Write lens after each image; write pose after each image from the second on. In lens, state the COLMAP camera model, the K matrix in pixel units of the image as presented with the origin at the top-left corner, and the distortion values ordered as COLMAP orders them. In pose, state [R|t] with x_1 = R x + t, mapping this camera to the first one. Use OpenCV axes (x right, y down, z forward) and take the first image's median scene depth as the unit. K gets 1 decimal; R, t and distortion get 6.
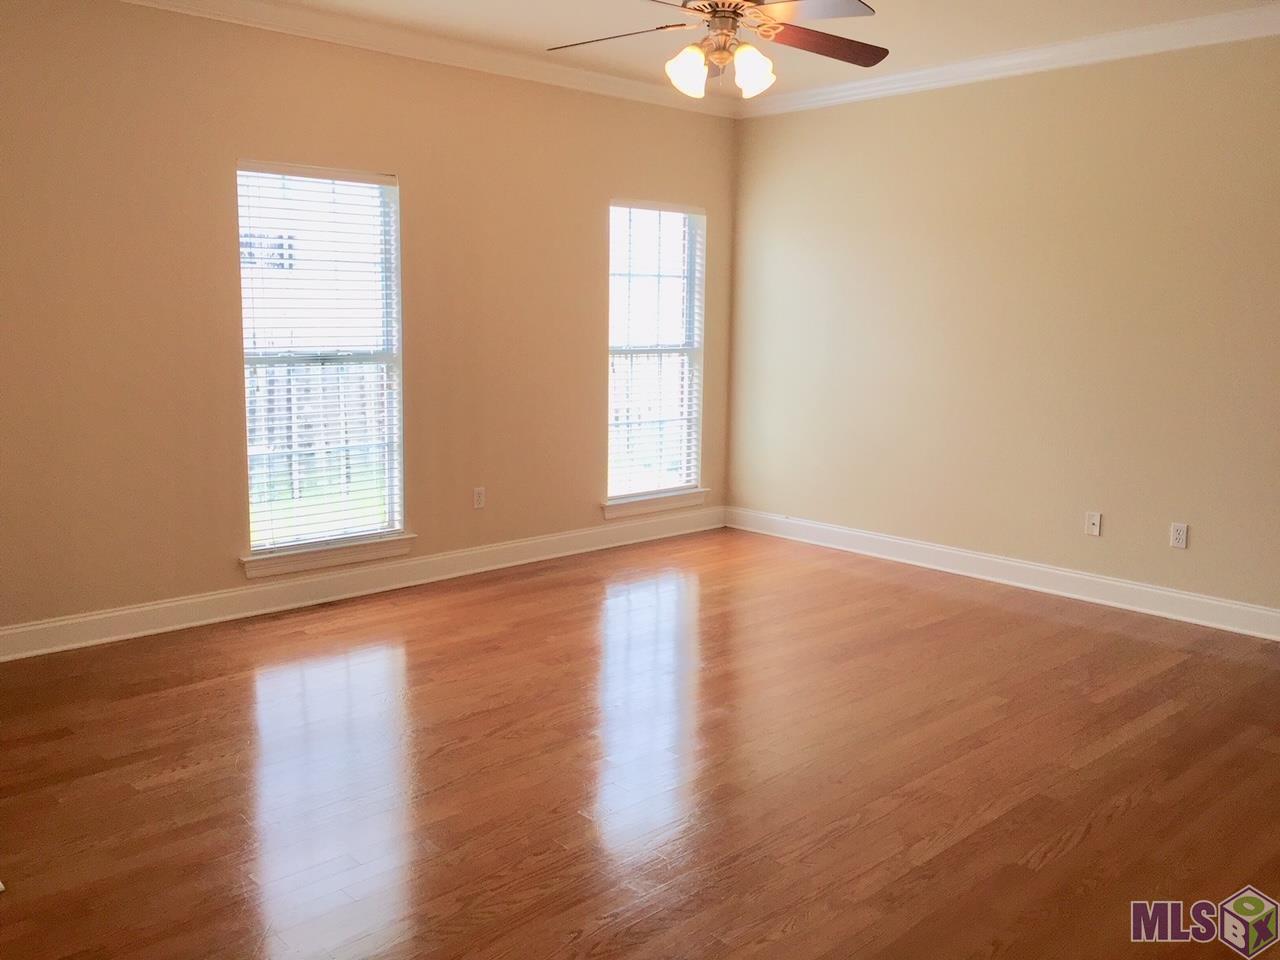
lens RADIAL K [[1095.2, 0, 626.4], [0, 1095.2, 513.9], [0, 0, 1]] dist [0.074663, -0.089697]
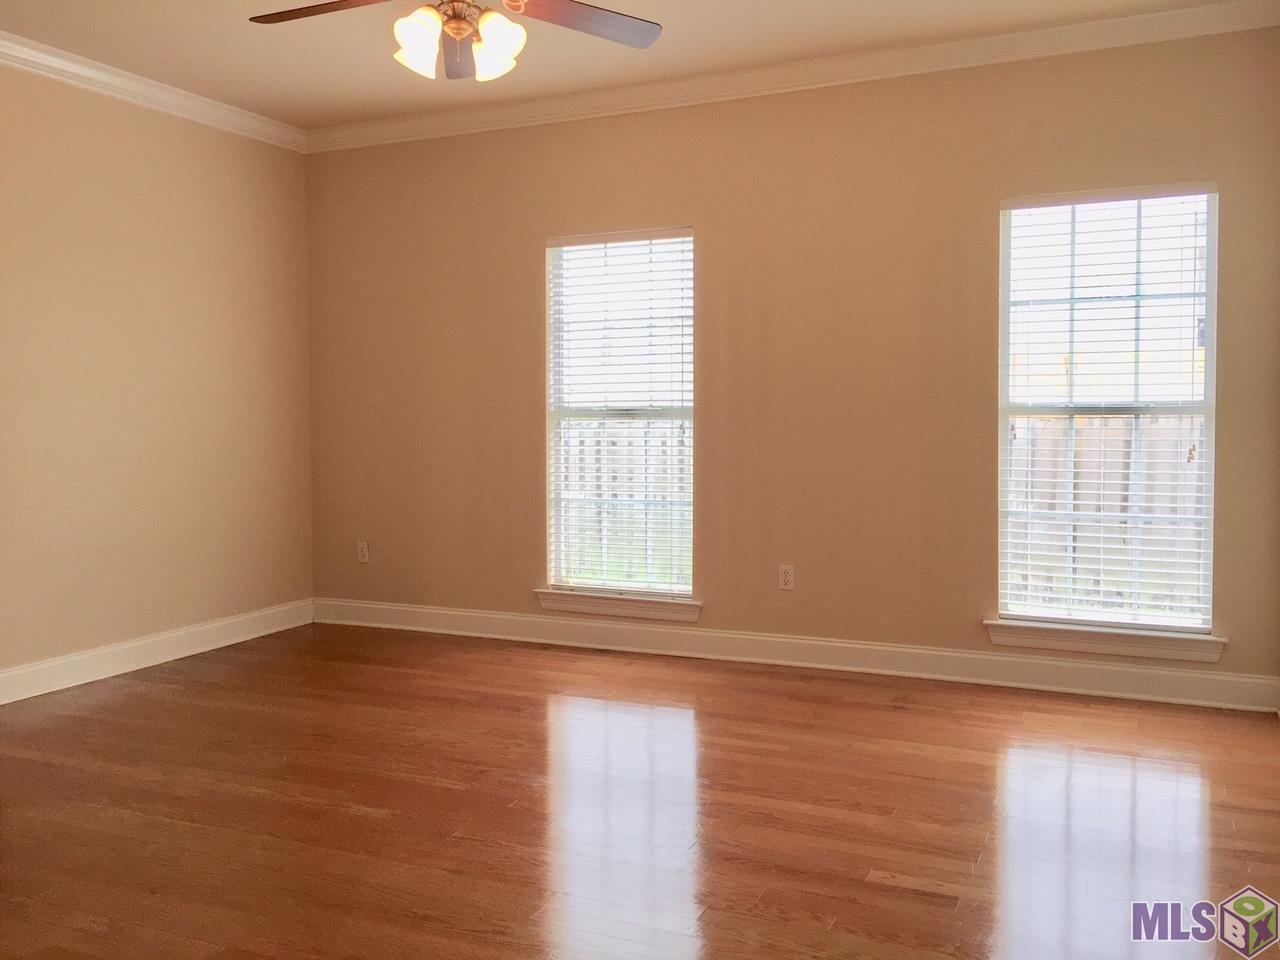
lens RADIAL K [[1095.2, 0, 665.4], [0, 1095.2, 464.5], [0, 0, 1]] dist [0.074663, -0.089697]
pose [[0.390696, 0.065558, -0.918182, 0.664728], [-0.138914, 0.990237, 0.011594, -0.107788], [0.909978, 0.123019, 0.395988, 0.618593]]
